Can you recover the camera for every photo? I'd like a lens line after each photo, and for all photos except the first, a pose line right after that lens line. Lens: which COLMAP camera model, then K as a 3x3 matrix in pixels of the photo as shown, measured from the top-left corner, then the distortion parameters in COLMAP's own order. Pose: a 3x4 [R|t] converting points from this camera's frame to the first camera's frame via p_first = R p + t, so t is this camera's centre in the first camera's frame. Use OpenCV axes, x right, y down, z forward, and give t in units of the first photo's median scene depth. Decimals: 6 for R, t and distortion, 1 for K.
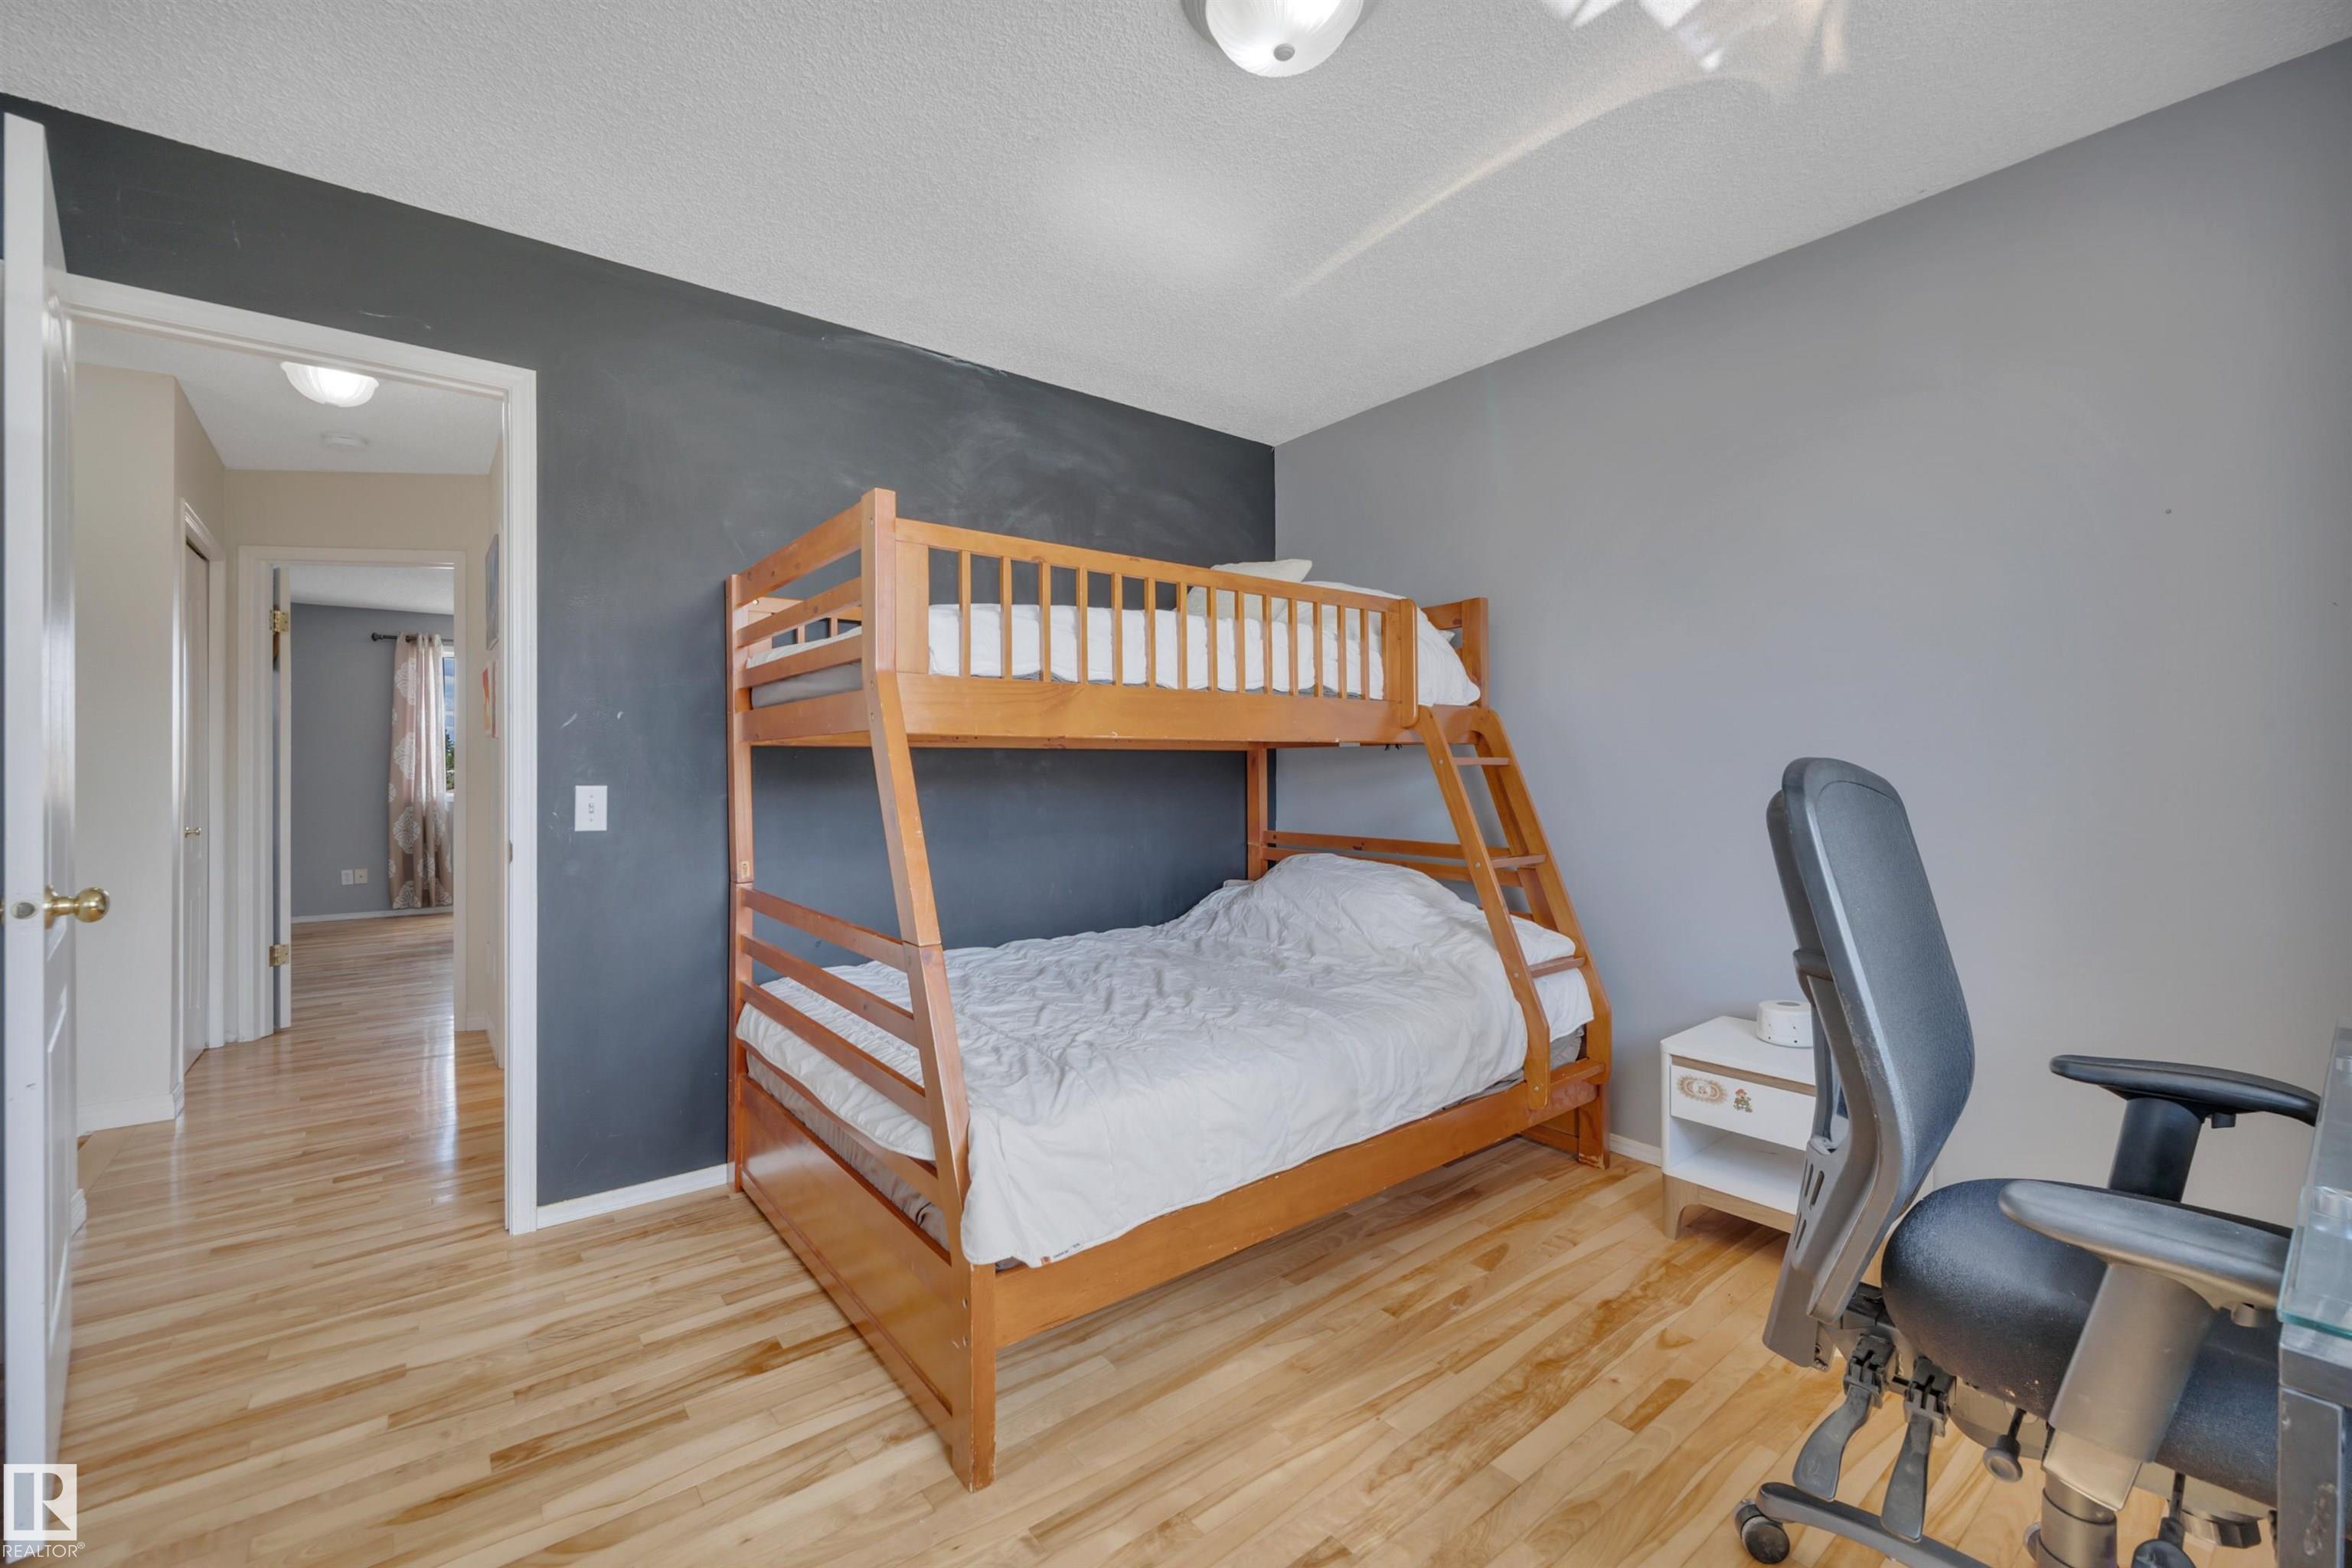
lens RADIAL K [[972.5, 0, 1170.2], [0, 972.5, 777.4], [0, 0, 1]] dist [0.000571, 0.000015]
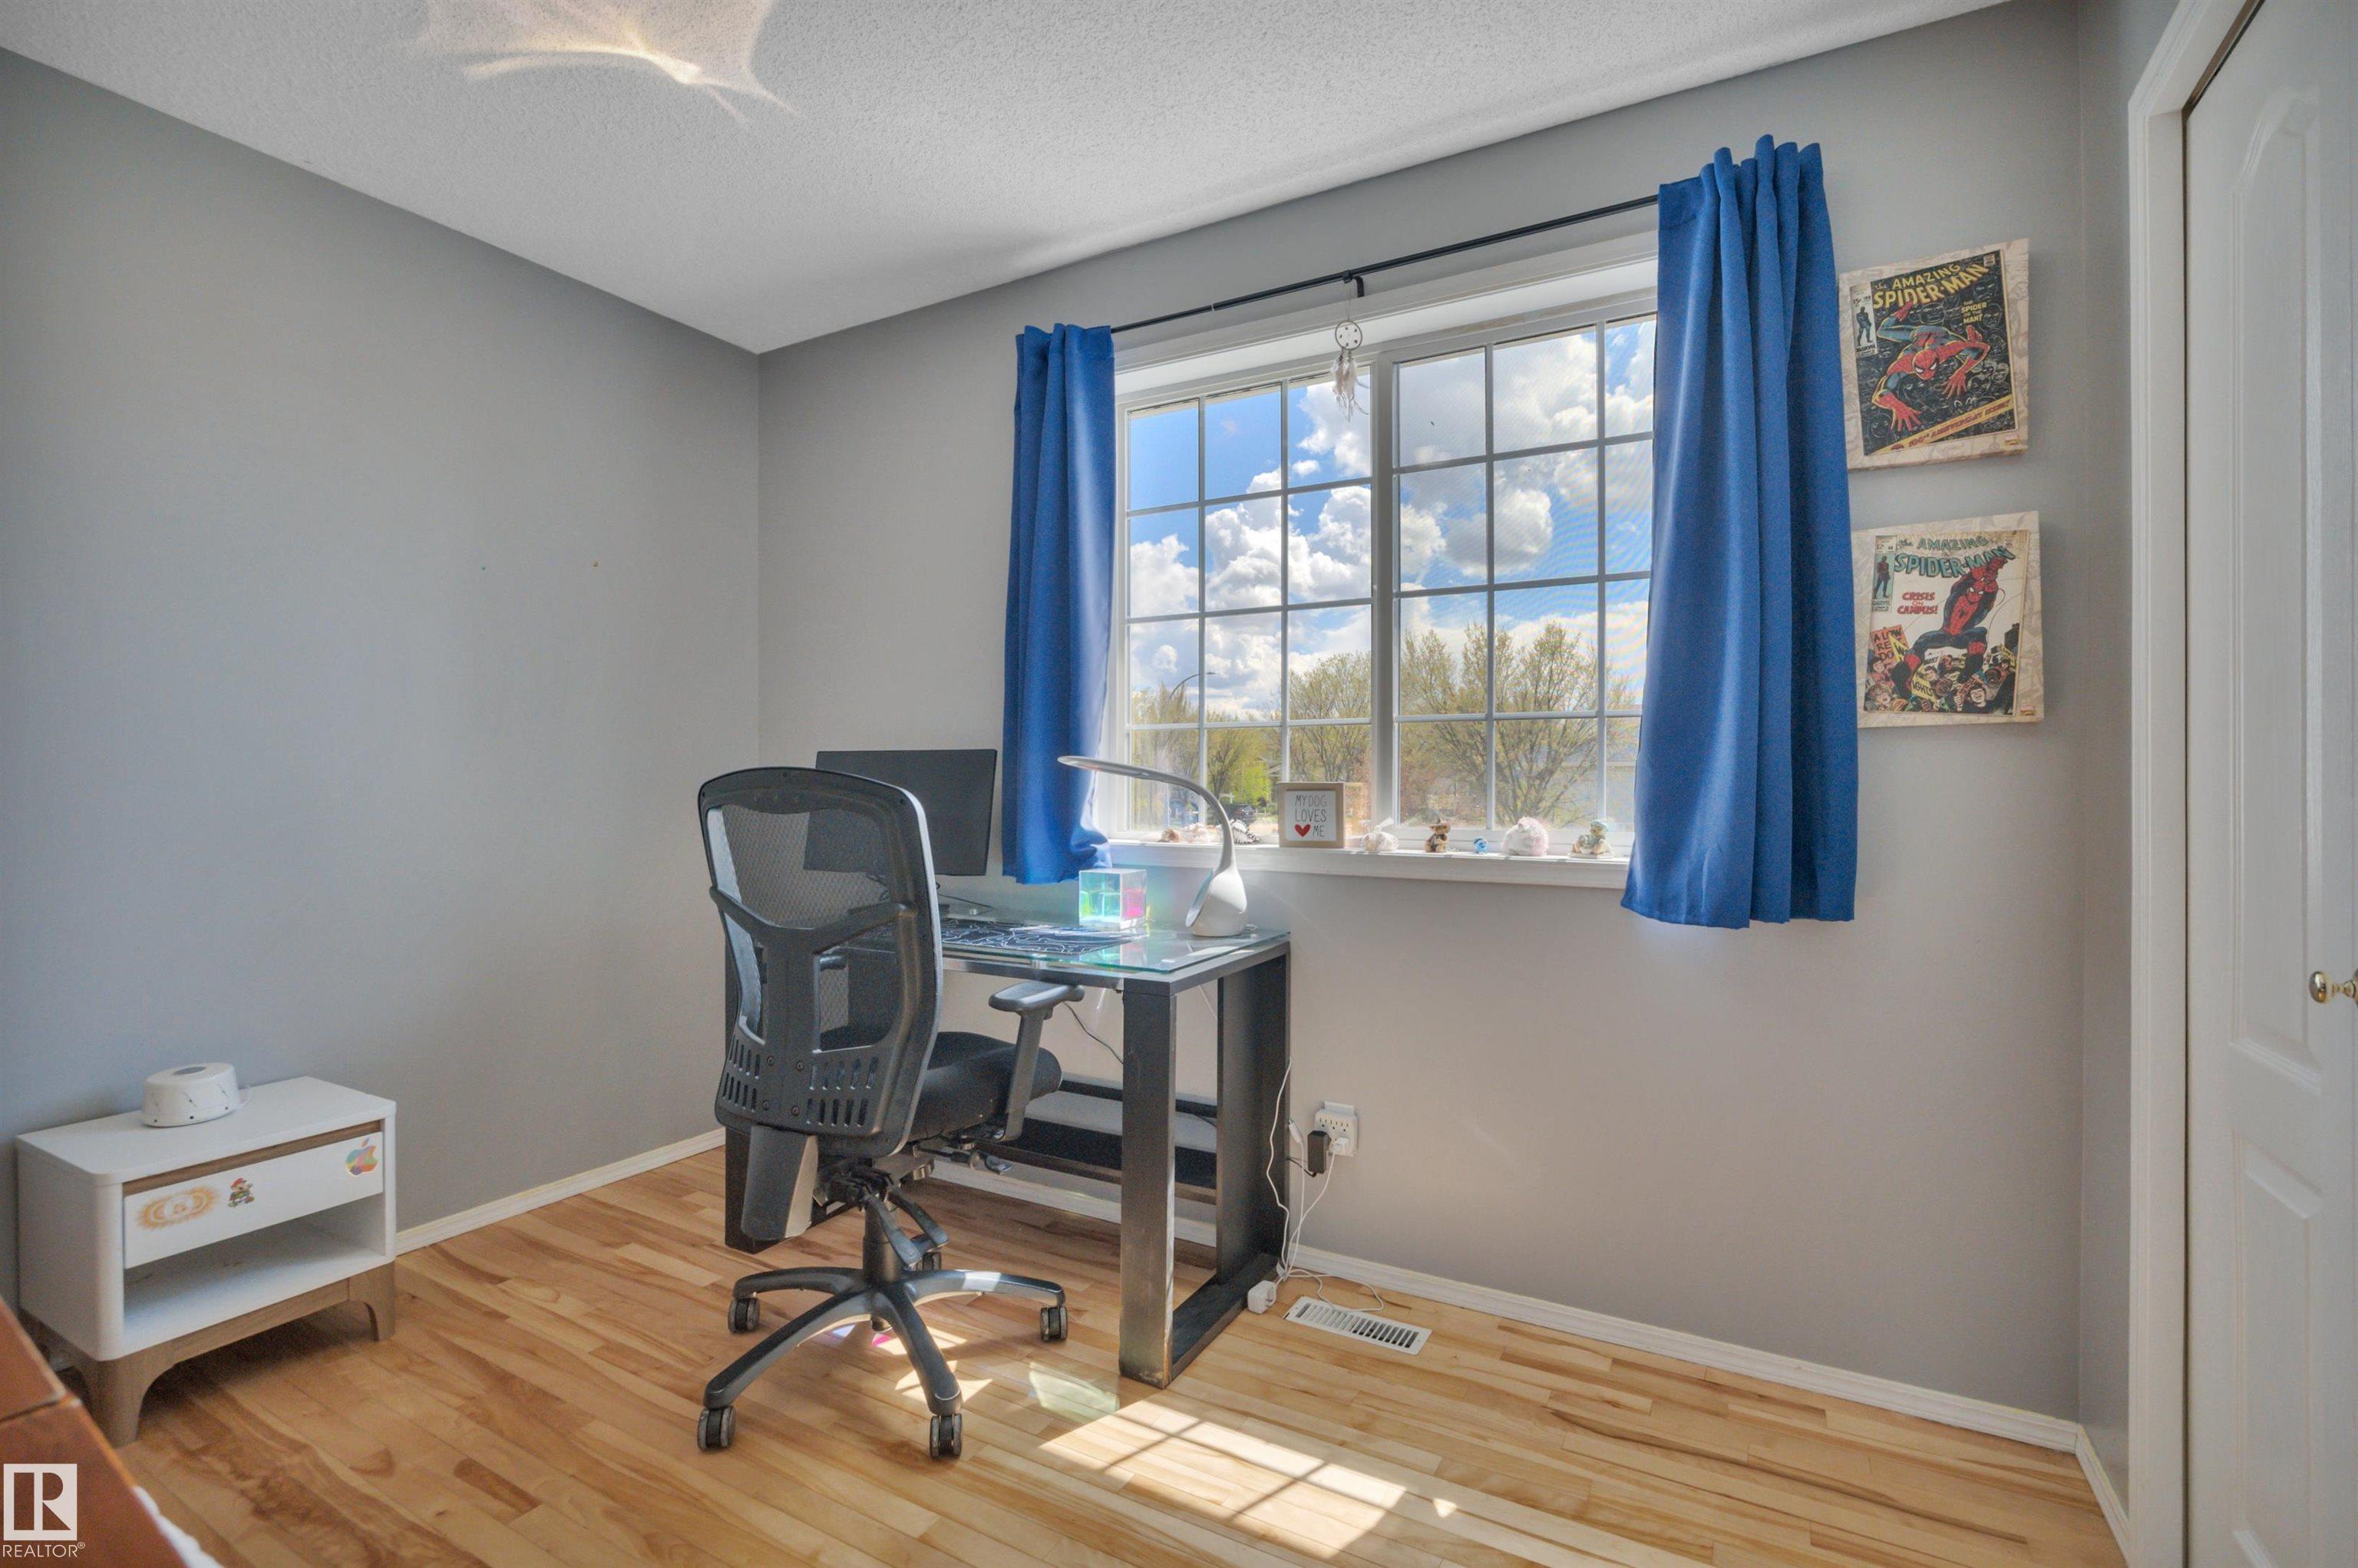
lens RADIAL K [[1062.1, 0, 1170.3], [0, 1062.1, 781.1], [0, 0, 1]] dist [0.000843, -0.000469]
pose [[-0.373924, -0.002415, 0.927456, -0.502844], [0.003754, 0.999984, 0.004117, -0.005583], [-0.927452, 0.005021, -0.373909, 0.617253]]
